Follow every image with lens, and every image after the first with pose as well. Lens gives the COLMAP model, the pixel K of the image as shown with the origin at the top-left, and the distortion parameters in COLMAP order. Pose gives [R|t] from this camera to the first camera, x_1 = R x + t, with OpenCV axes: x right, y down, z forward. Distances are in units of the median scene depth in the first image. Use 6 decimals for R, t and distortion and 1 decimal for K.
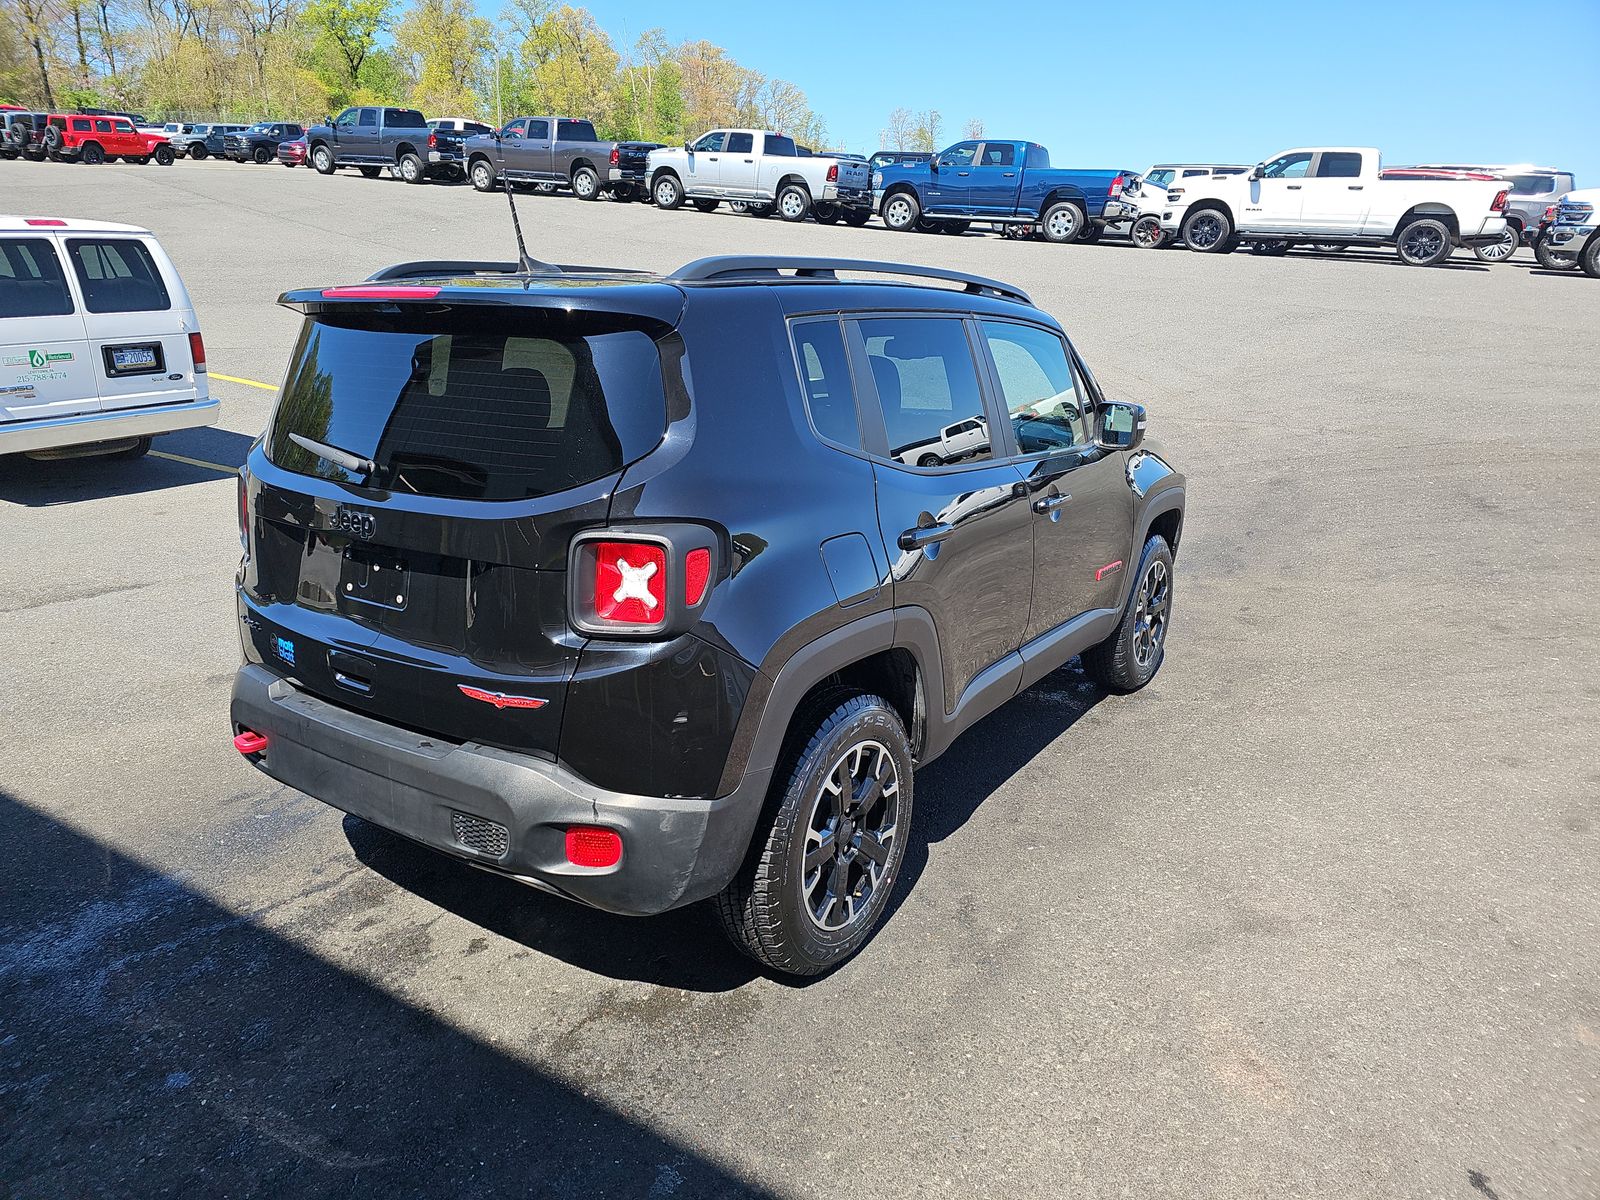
lens RADIAL K [[1060.8, 0, 792.4], [0, 1060.8, 598.3], [0, 0, 1]] dist [0.056192, -0.051348]
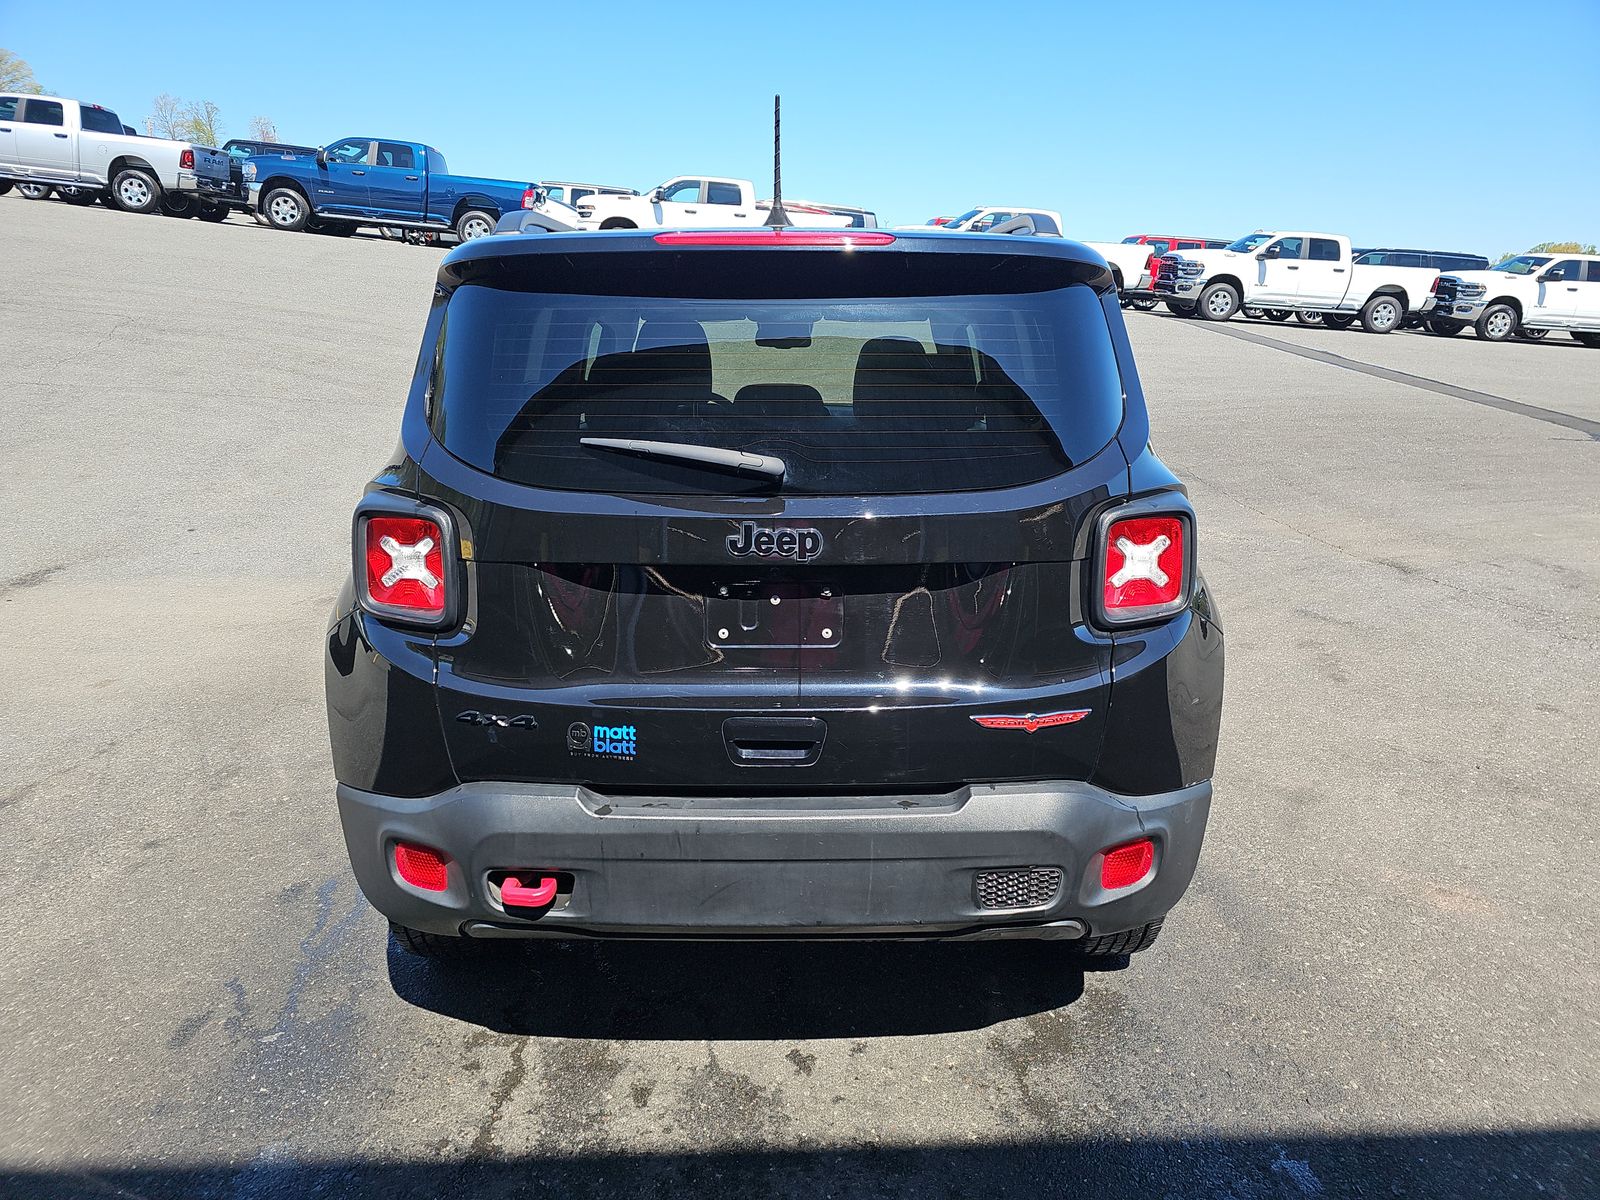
lens RADIAL K [[1060.8, 0, 792.4], [0, 1060.8, 598.3], [0, 0, 1]] dist [0.056192, -0.051348]
pose [[0.816648, -0.144922, 0.558645, -0.102039], [0.153434, 0.987643, 0.031915, -0.006635], [-0.556367, 0.059652, 0.828793, 0.045938]]
